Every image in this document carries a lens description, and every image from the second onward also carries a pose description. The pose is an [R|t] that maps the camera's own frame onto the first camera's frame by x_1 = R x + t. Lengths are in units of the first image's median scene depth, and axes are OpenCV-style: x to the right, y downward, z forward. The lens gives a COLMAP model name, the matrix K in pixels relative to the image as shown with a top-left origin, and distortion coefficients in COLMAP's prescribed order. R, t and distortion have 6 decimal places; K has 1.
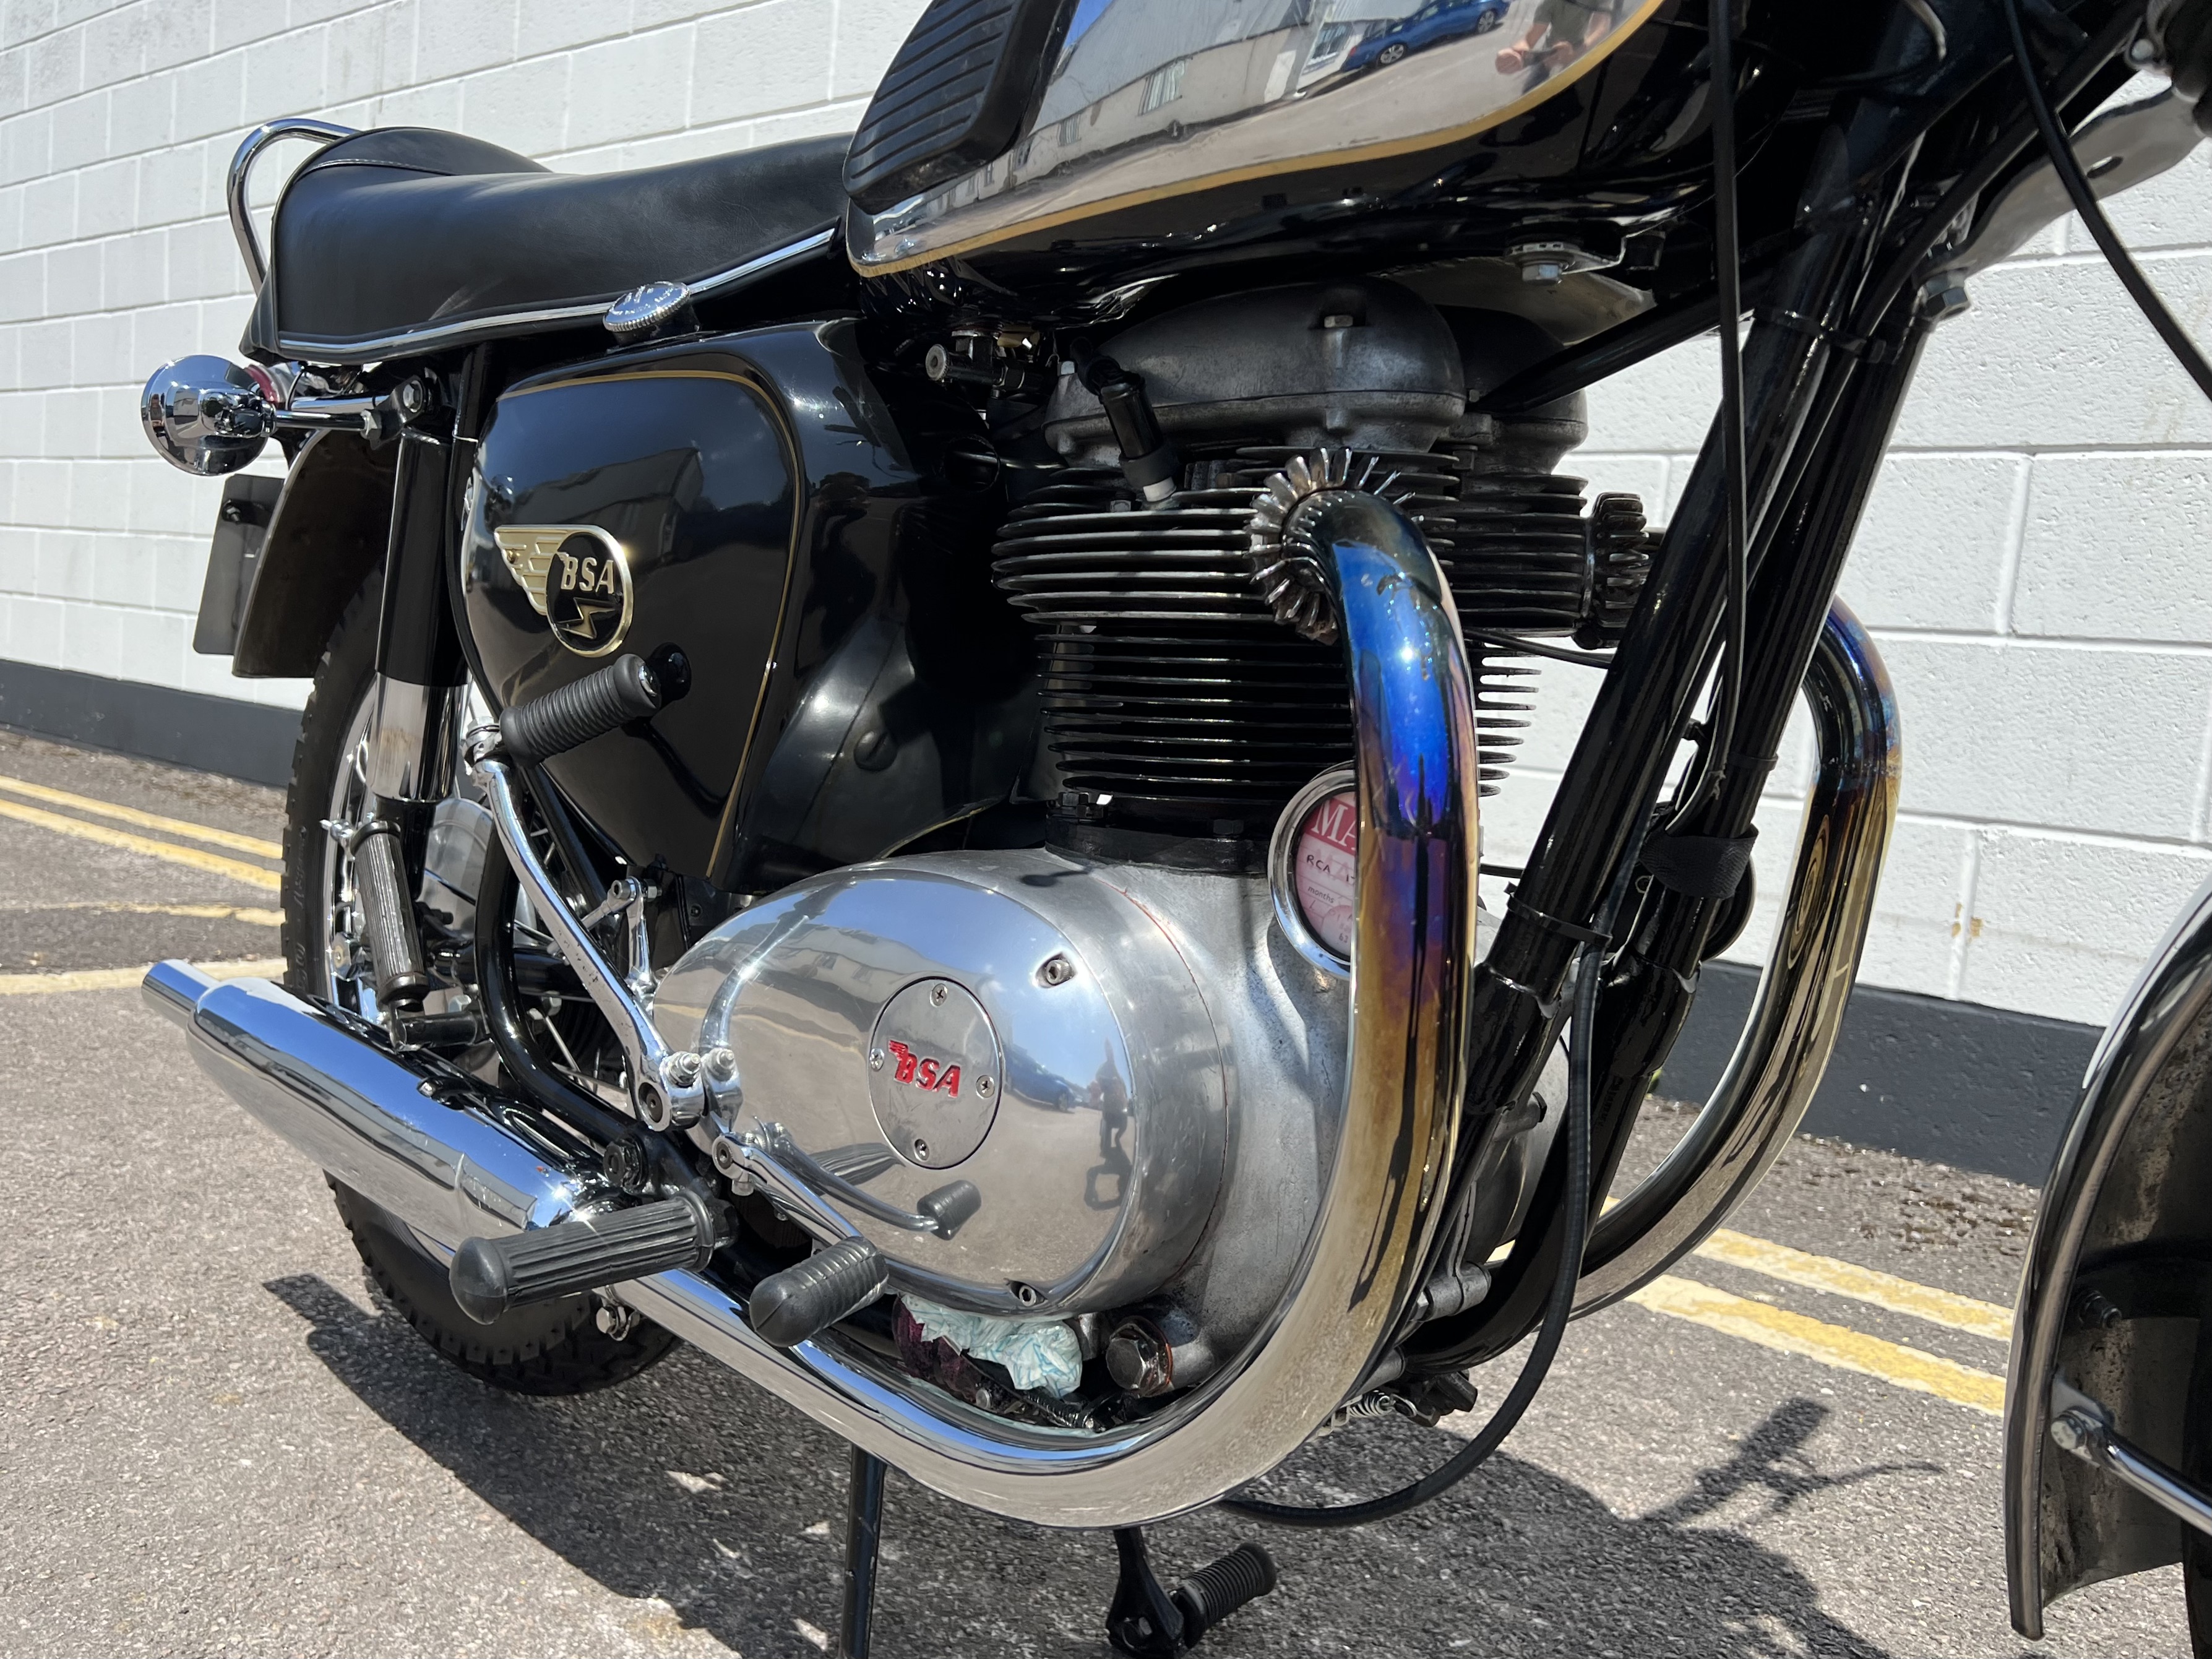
lens RADIAL K [[1901.8, 0, 1053.8], [0, 1901.8, 845.1], [0, 0, 1]] dist [0.014315, -0.002476]
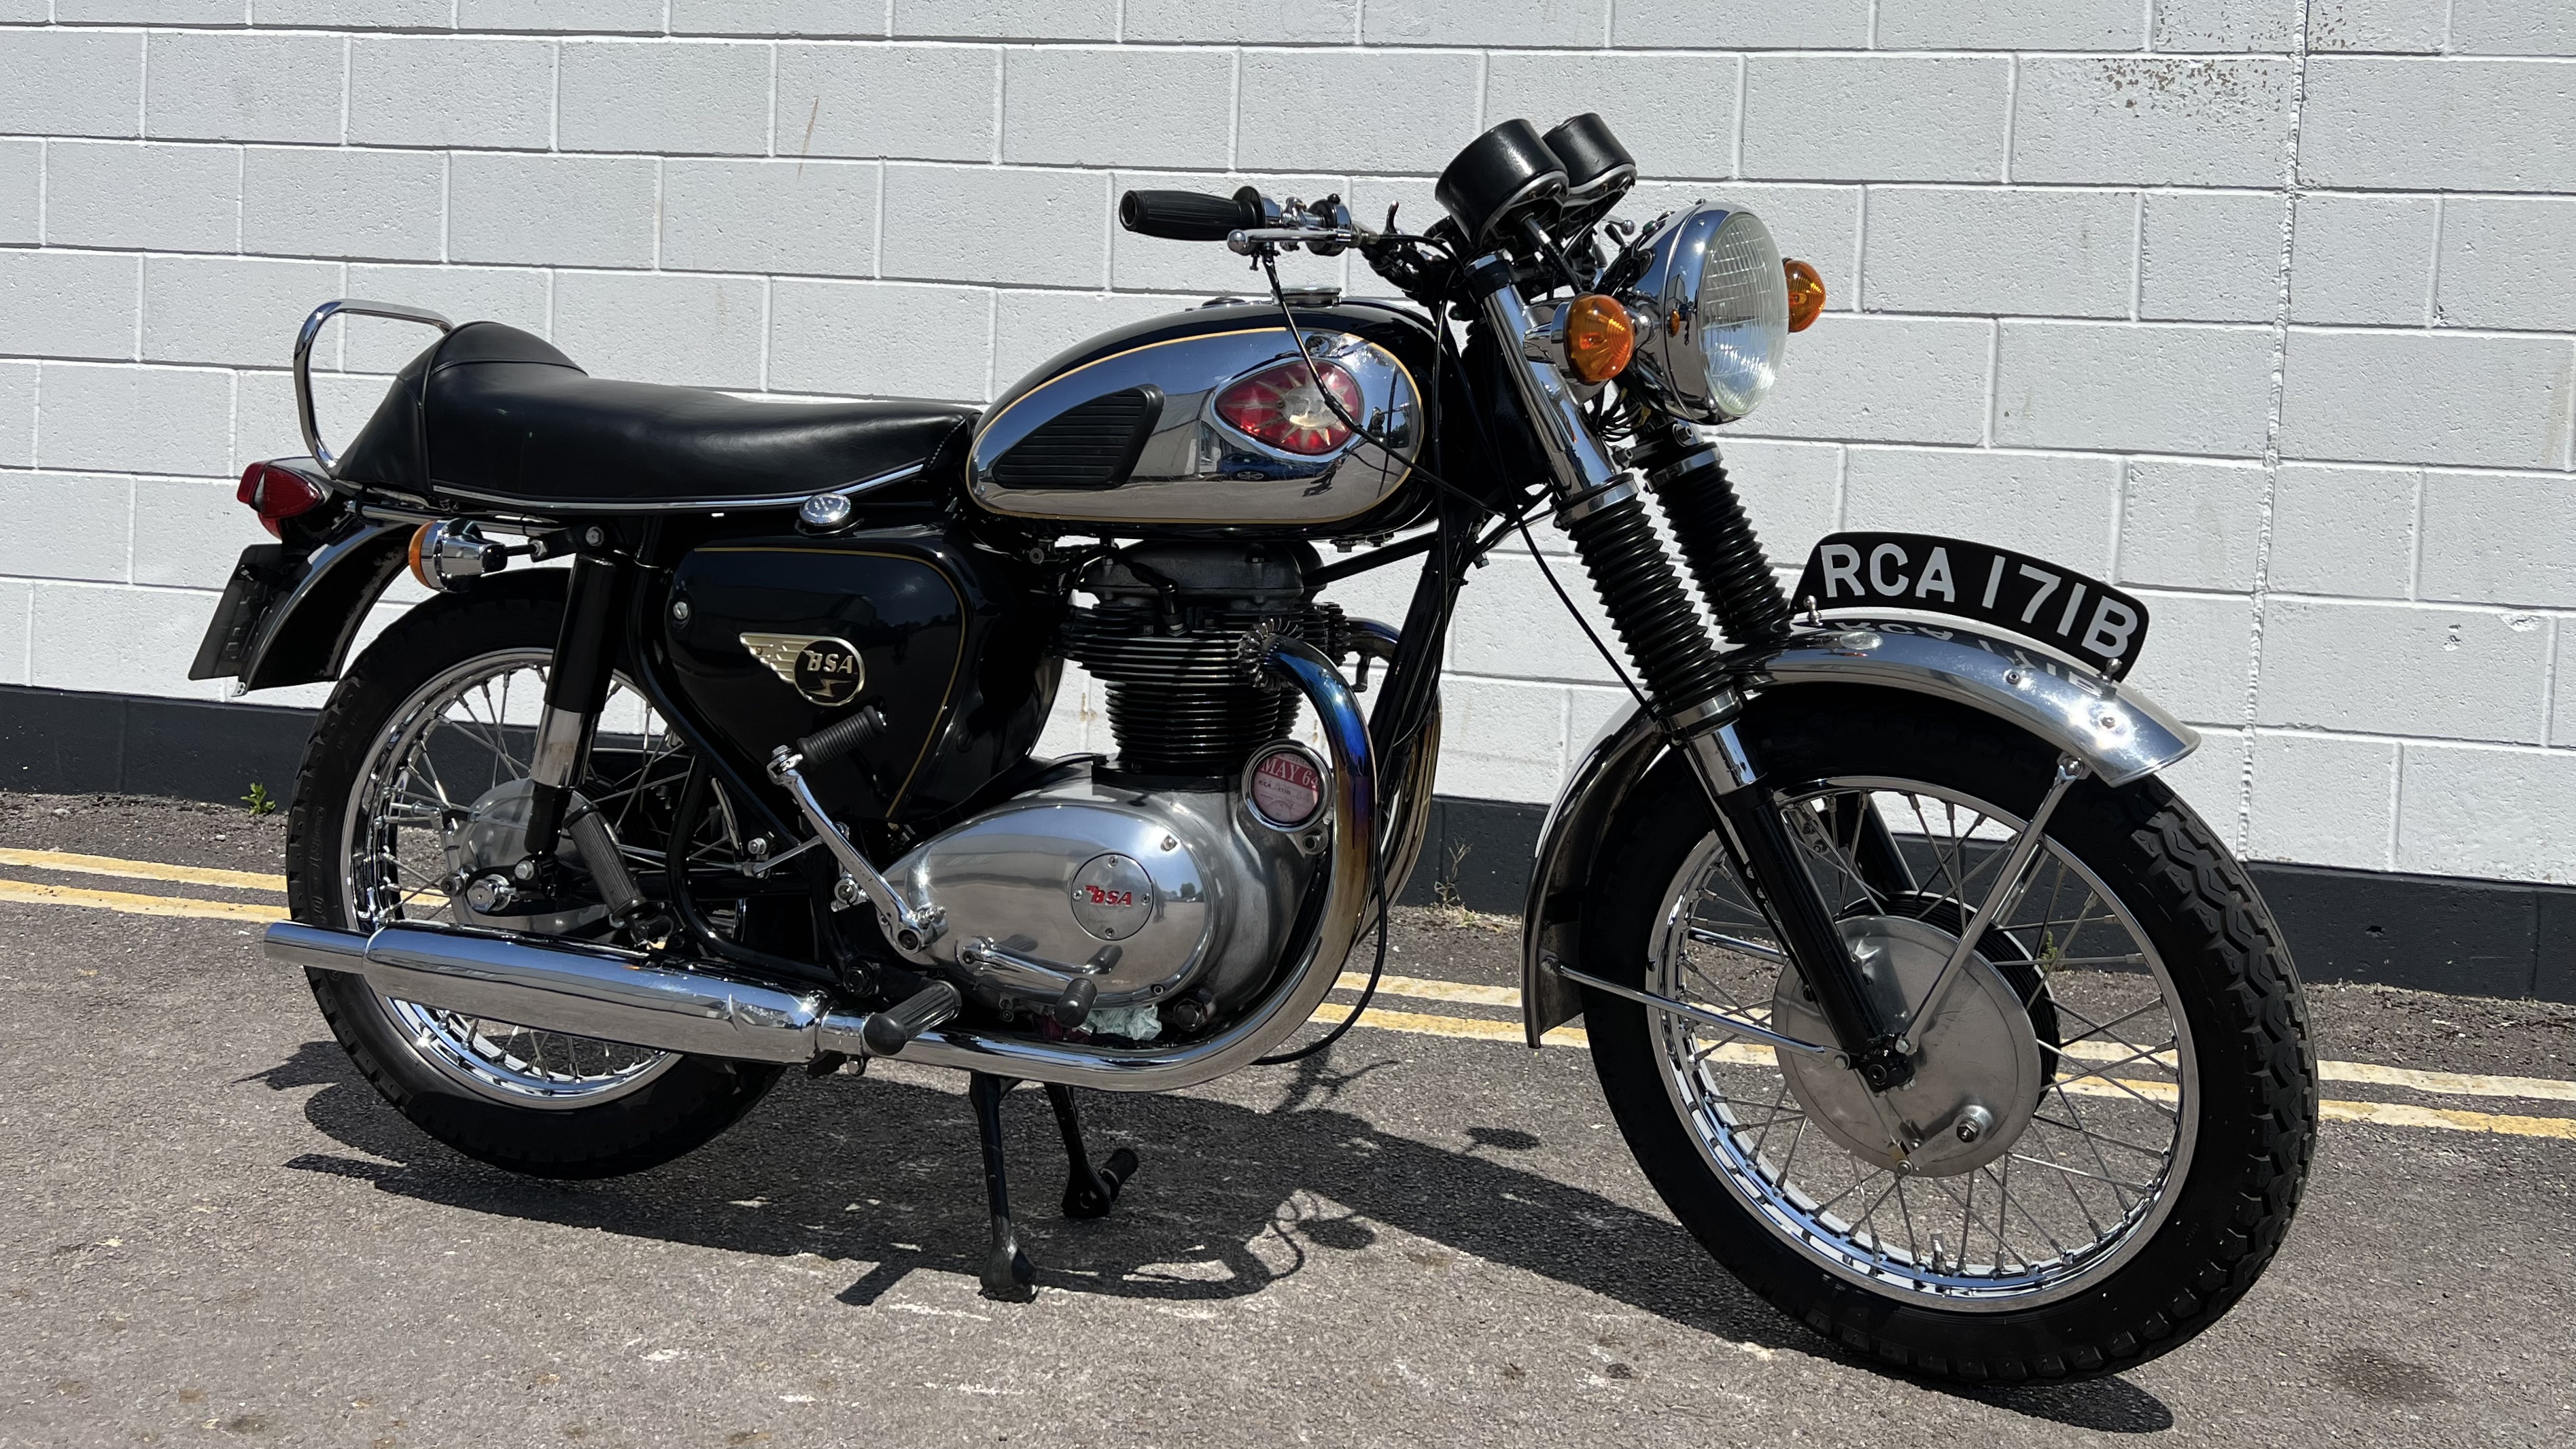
lens RADIAL K [[2065.7, 0, 1319.0], [0, 2065.7, 566.3], [0, 0, 1]] dist [0.112784, -0.189112]
pose [[0.855680, -0.055663, 0.514503, -0.564512], [0.072635, 0.997275, -0.012908, -0.112896], [-0.512382, 0.048416, 0.857392, -0.639437]]
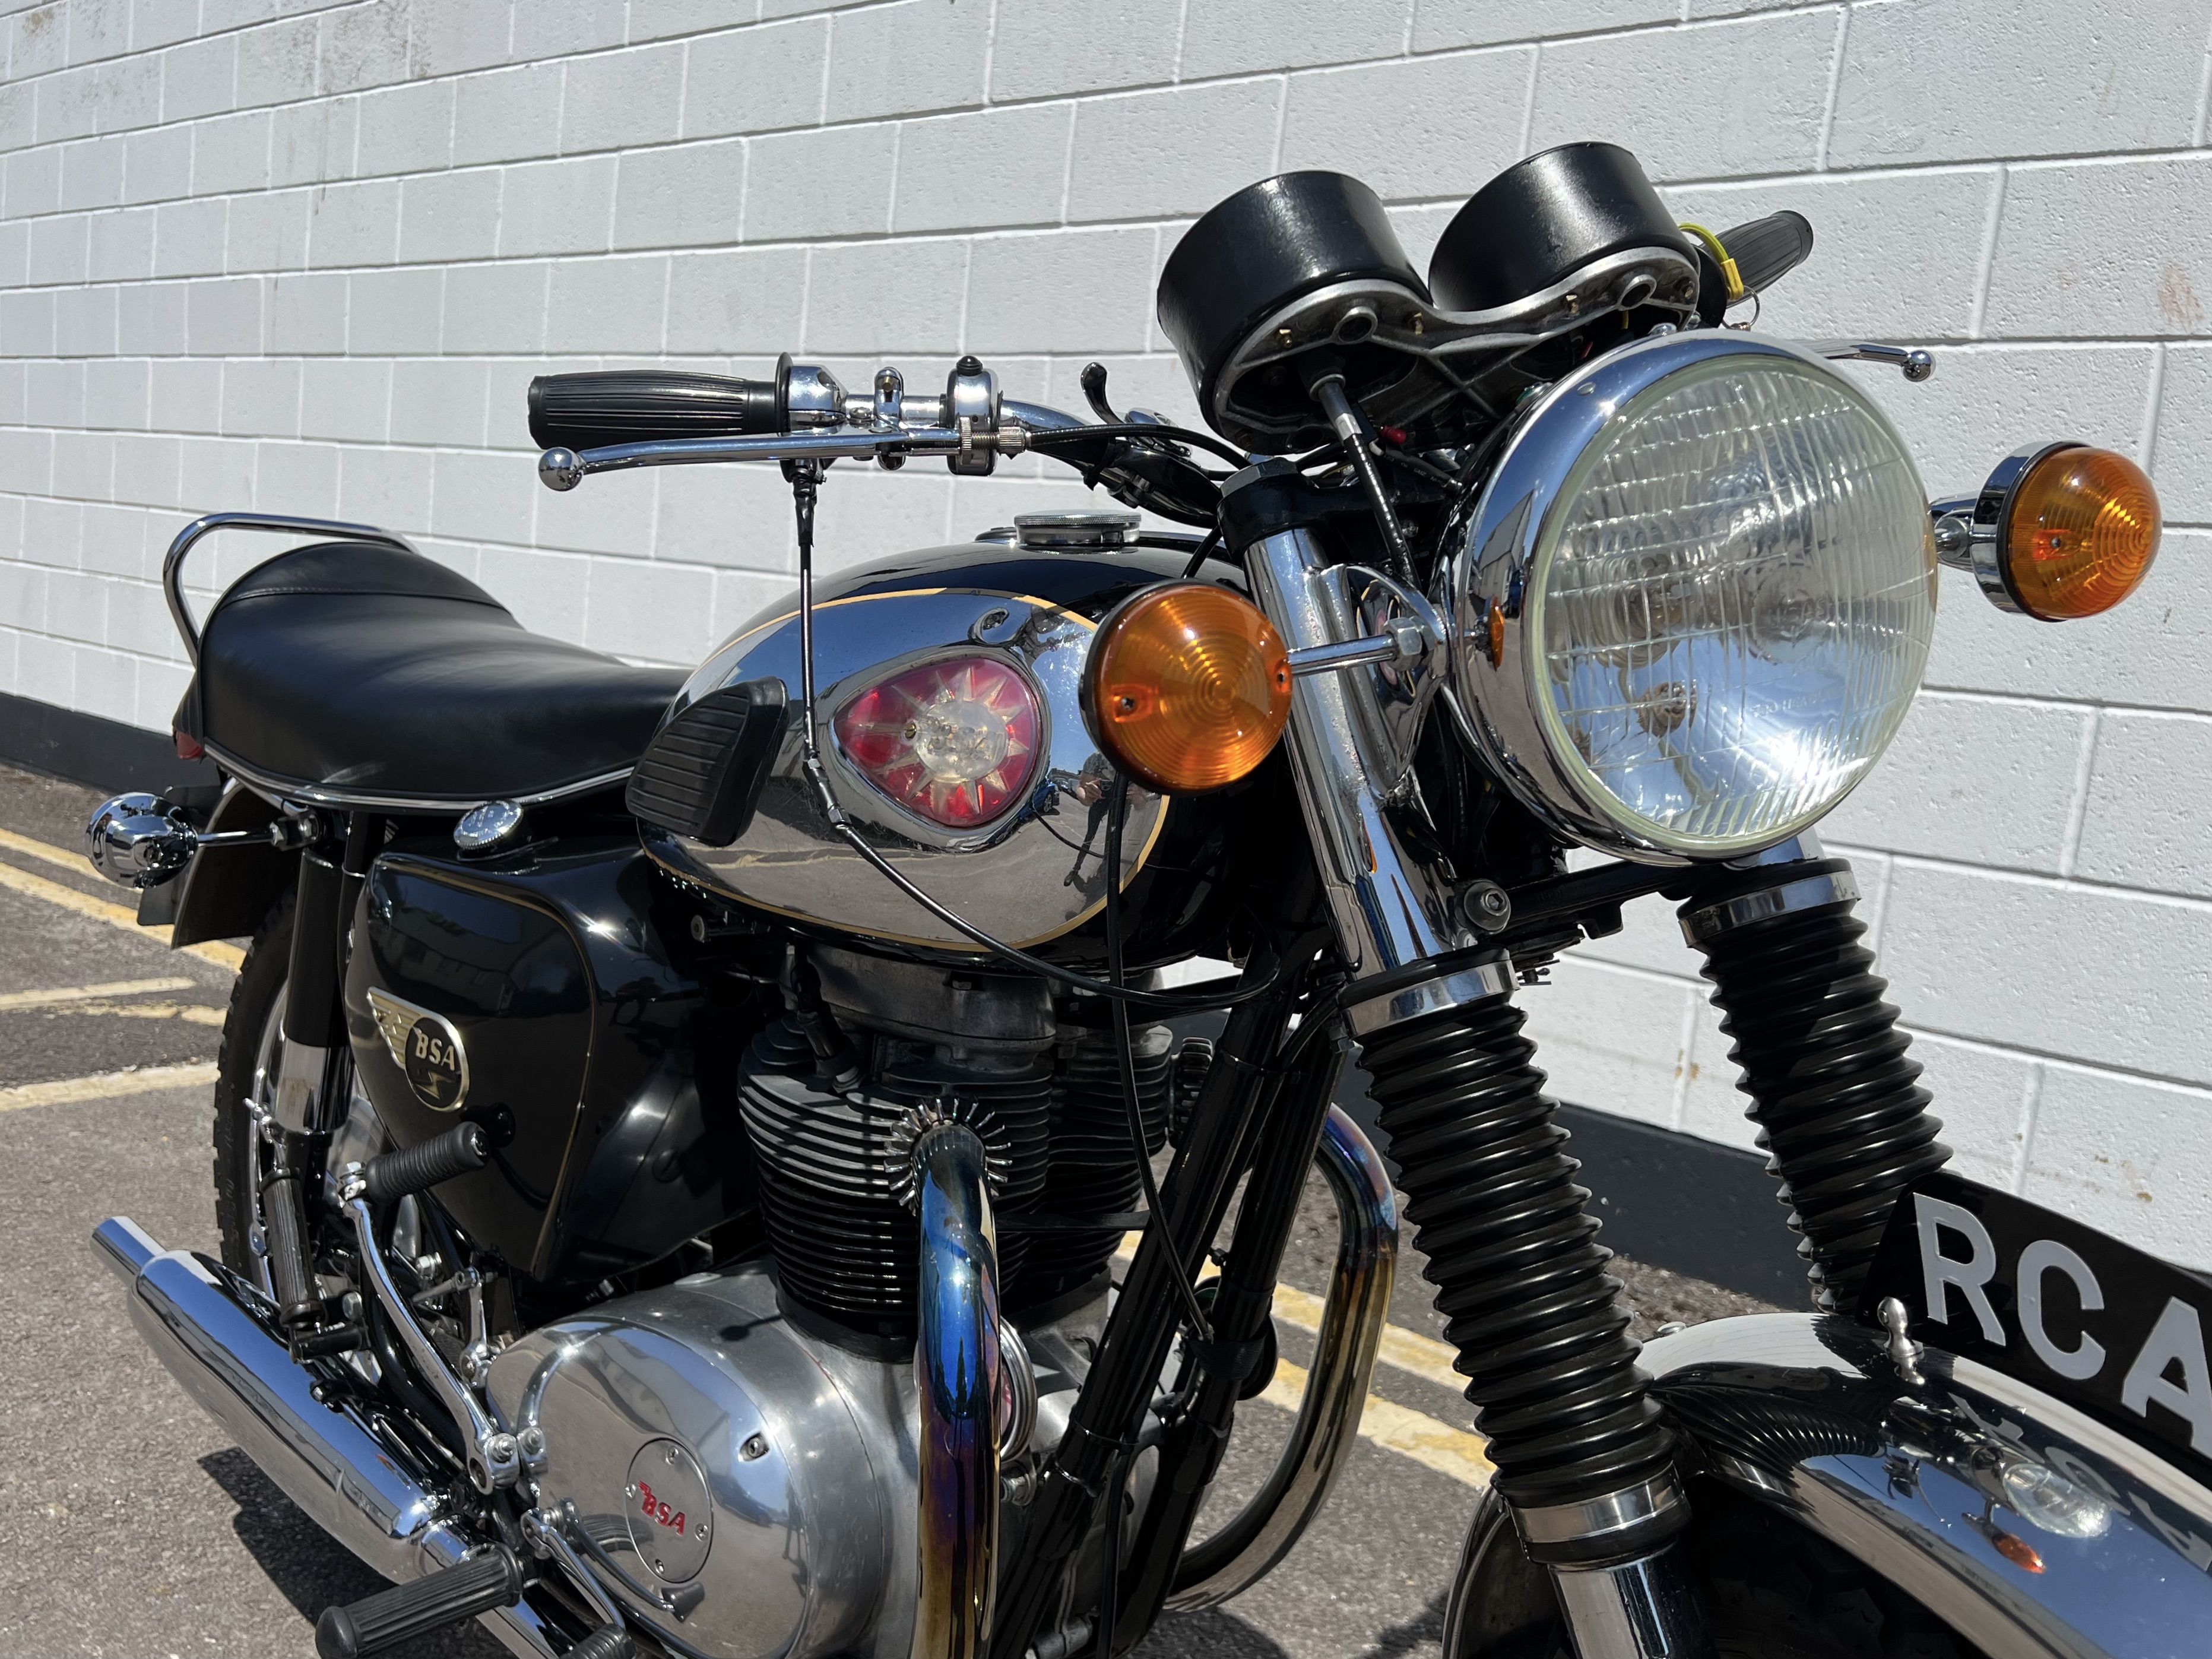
lens RADIAL K [[1822.3, 0, 1100.8], [0, 1822.3, 830.4], [0, 0, 1]] dist [0.042439, -0.051279]
pose [[0.998544, 0.007701, 0.053383, 0.089927], [-0.009047, 0.999646, 0.025021, -0.210854], [-0.053172, -0.025467, 0.998261, -0.169963]]
